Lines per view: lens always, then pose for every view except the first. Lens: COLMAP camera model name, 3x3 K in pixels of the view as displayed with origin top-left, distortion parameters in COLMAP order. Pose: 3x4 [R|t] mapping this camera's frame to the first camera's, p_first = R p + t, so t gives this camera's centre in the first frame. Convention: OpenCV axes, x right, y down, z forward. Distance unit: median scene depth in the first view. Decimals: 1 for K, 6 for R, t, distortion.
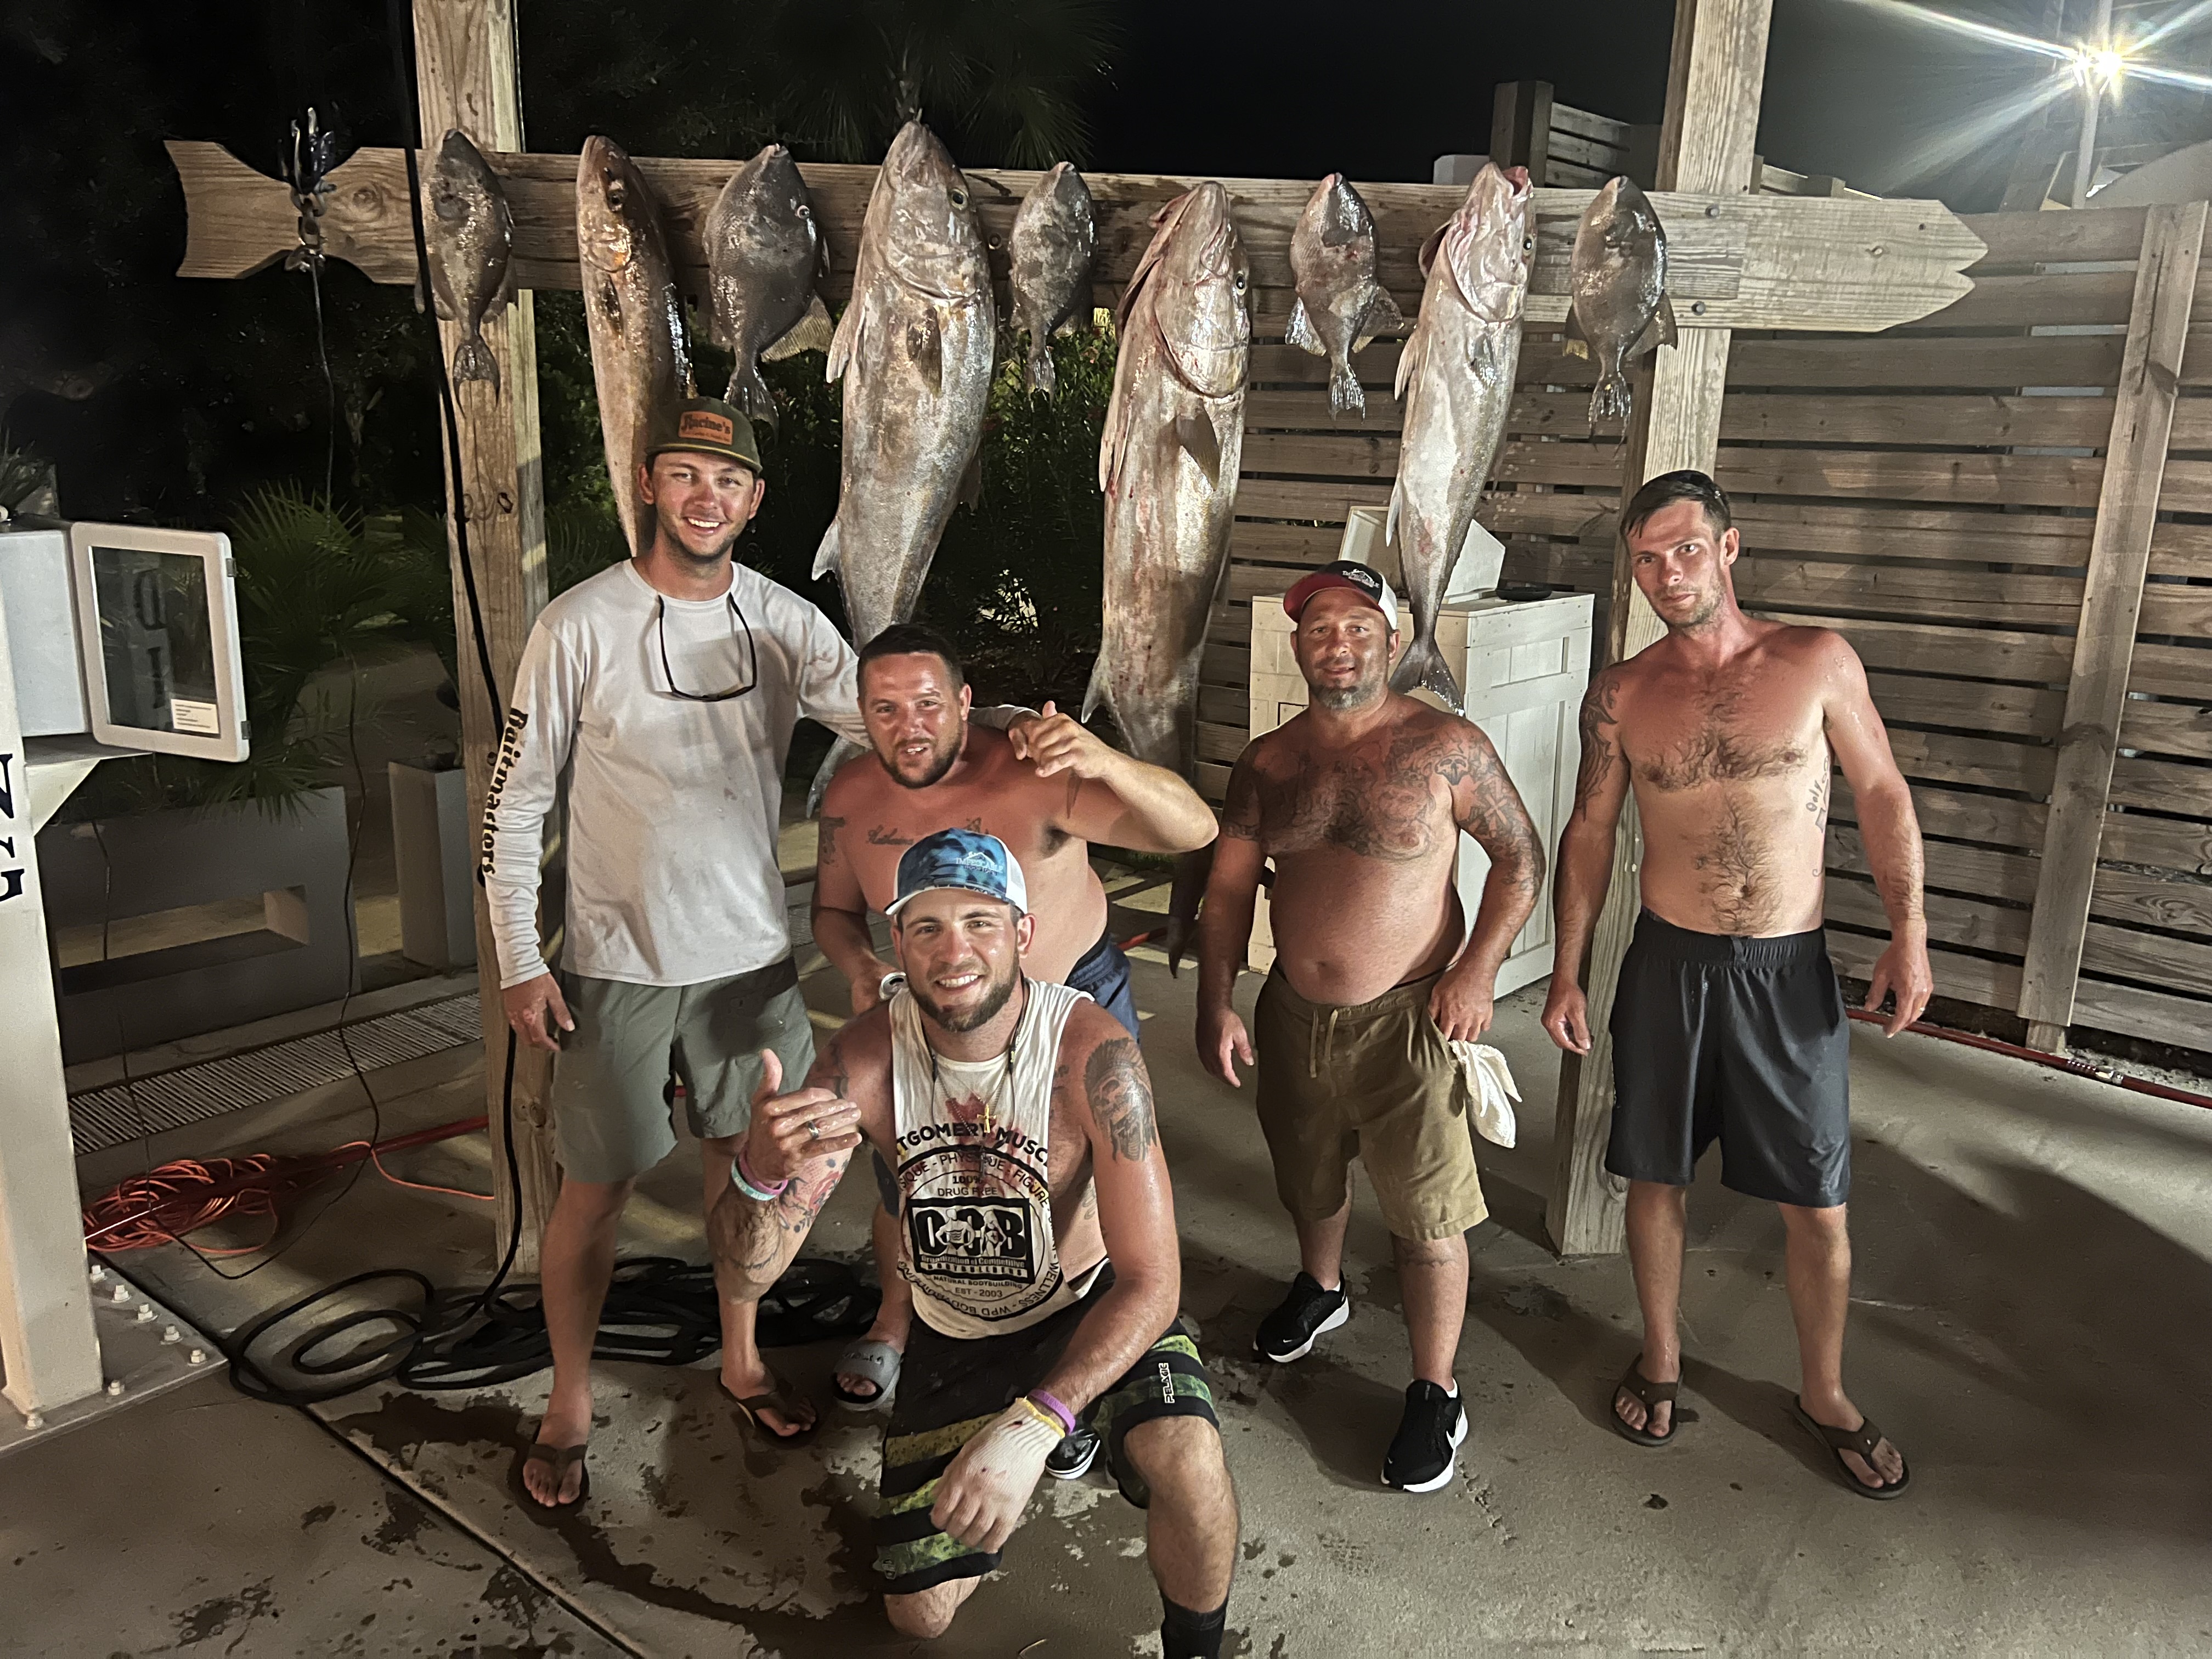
lens RADIAL K [[1682.3, 0, 1123.2], [0, 1682.3, 841.9], [0, 0, 1]] dist [0.038760, -0.048176]
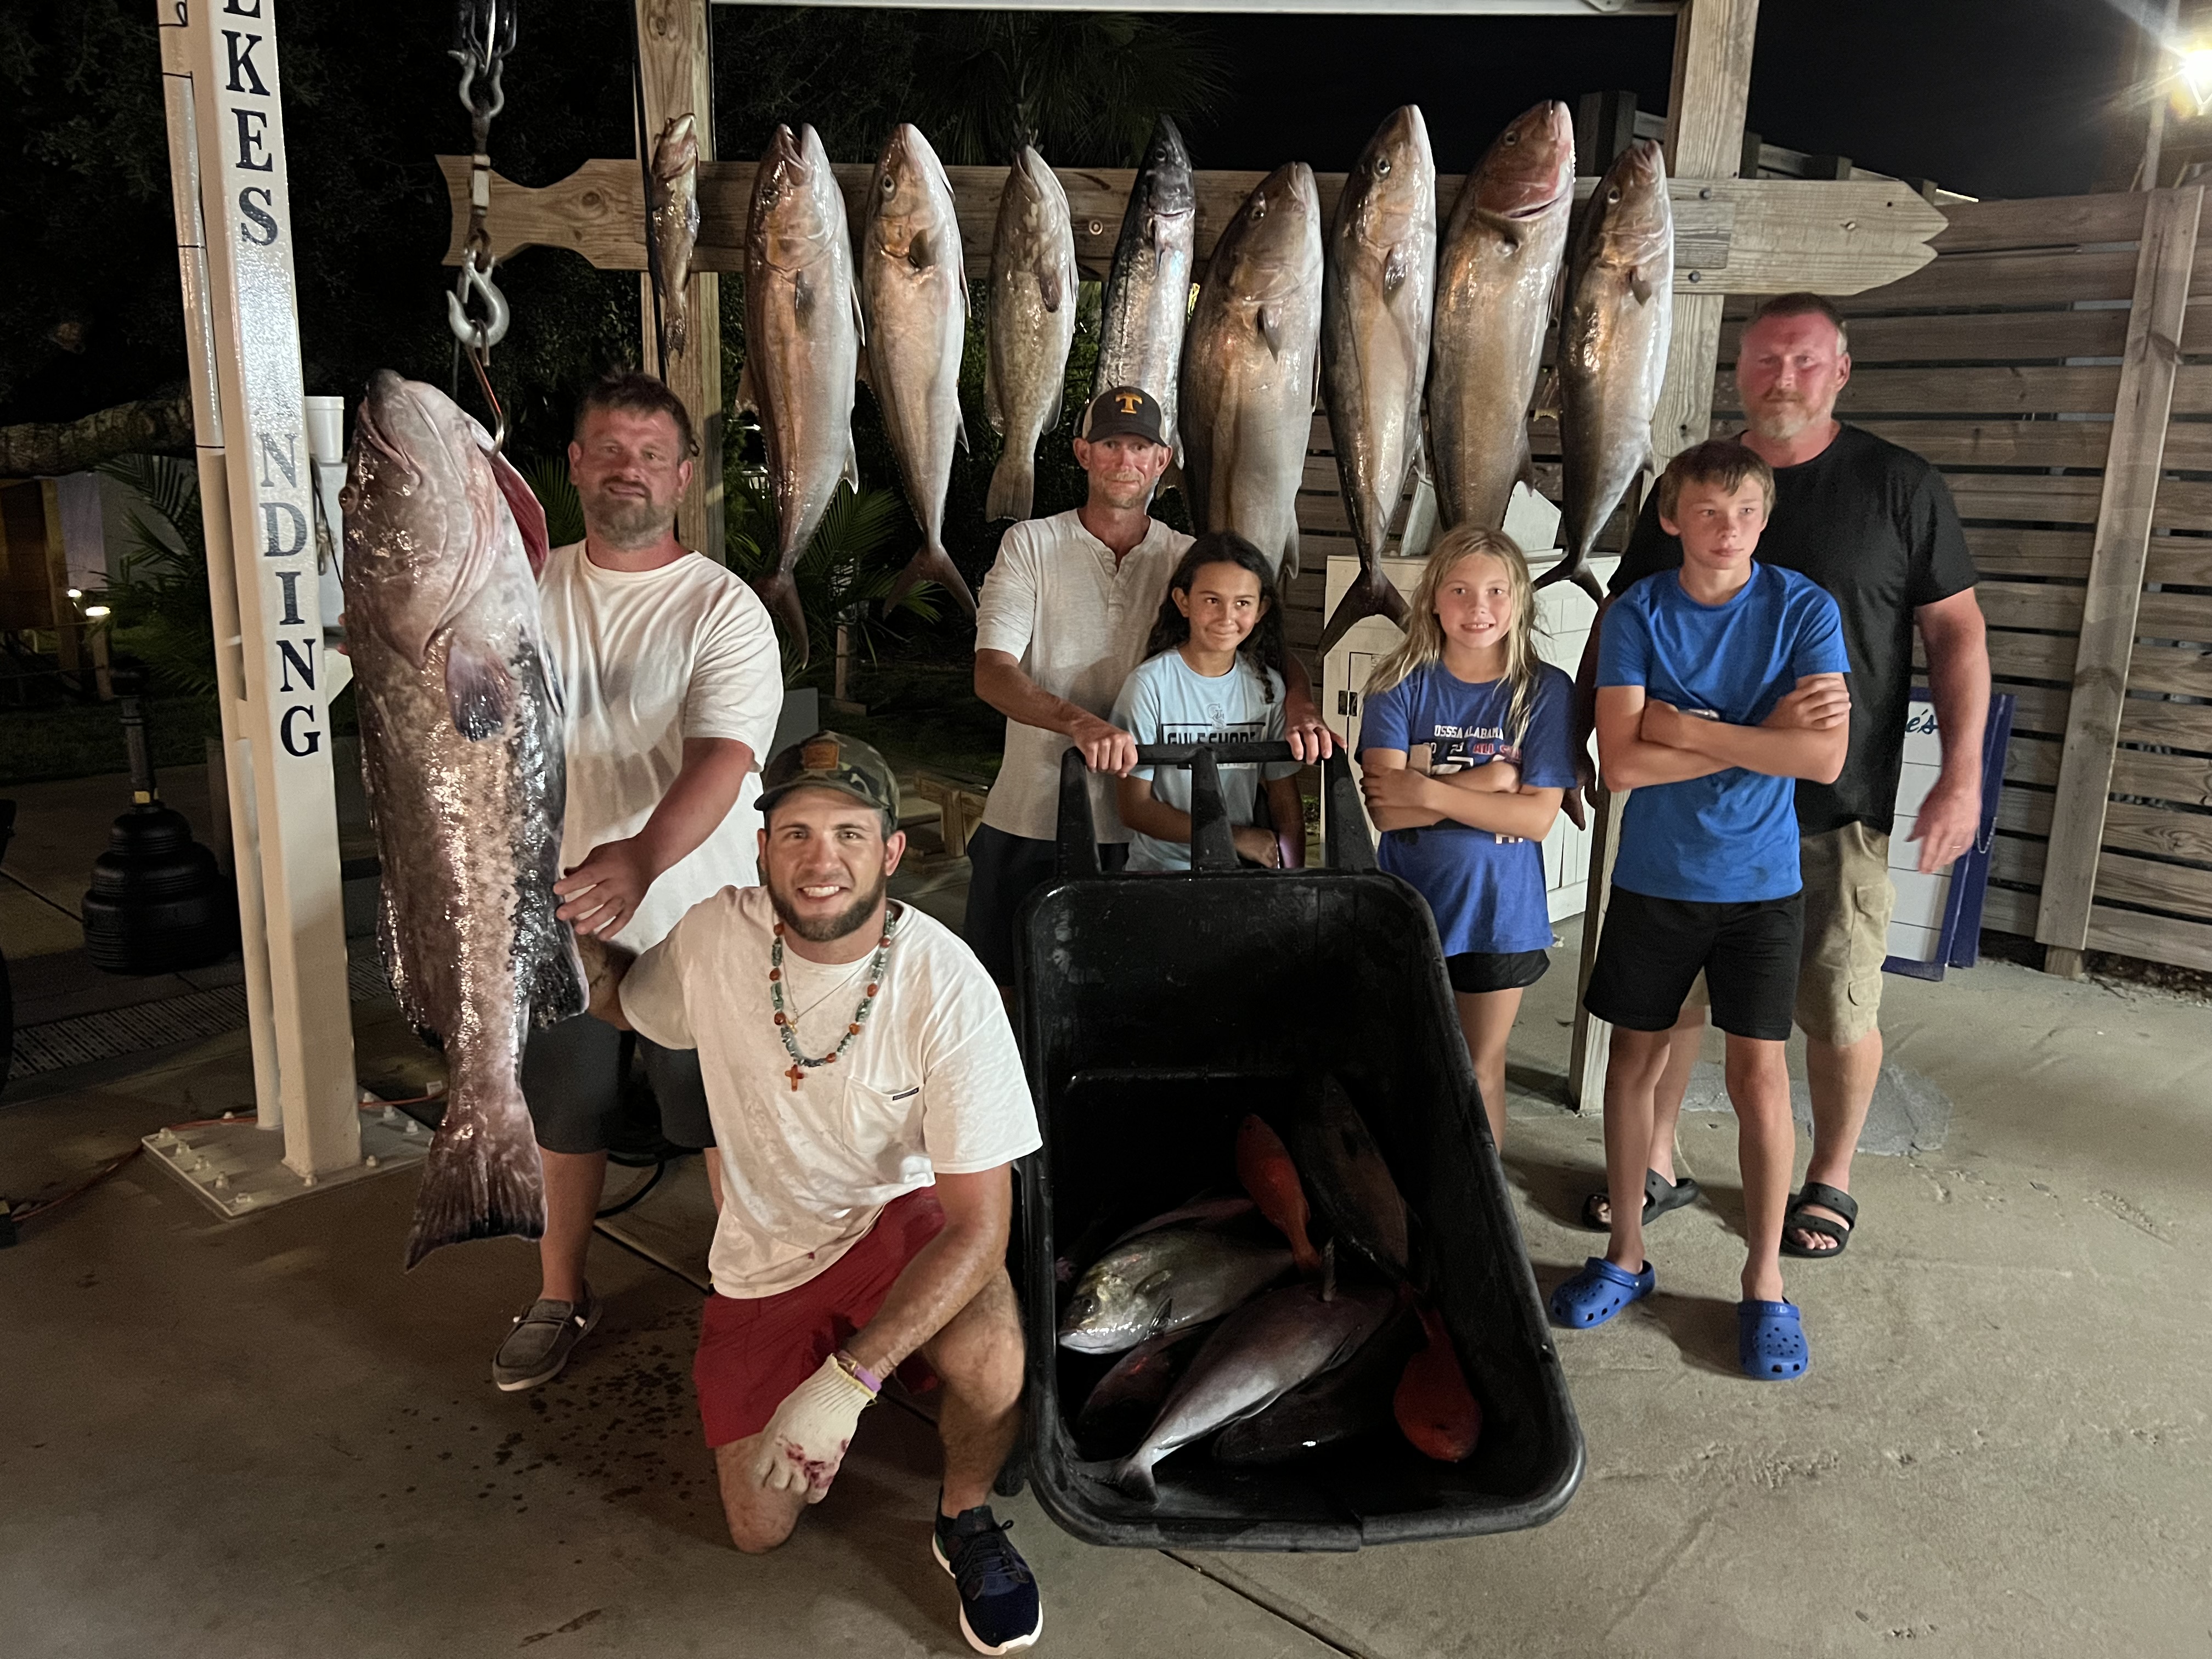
lens RADIAL K [[1682.3, 0, 1091.7], [0, 1682.3, 824.0], [0, 0, 1]] dist [0.038760, -0.048176]
pose [[0.996696, 0.014808, -0.079867, 0.016457], [-0.016403, 0.999678, -0.019347, 0.065555], [0.079554, 0.020594, 0.996618, -0.136367]]
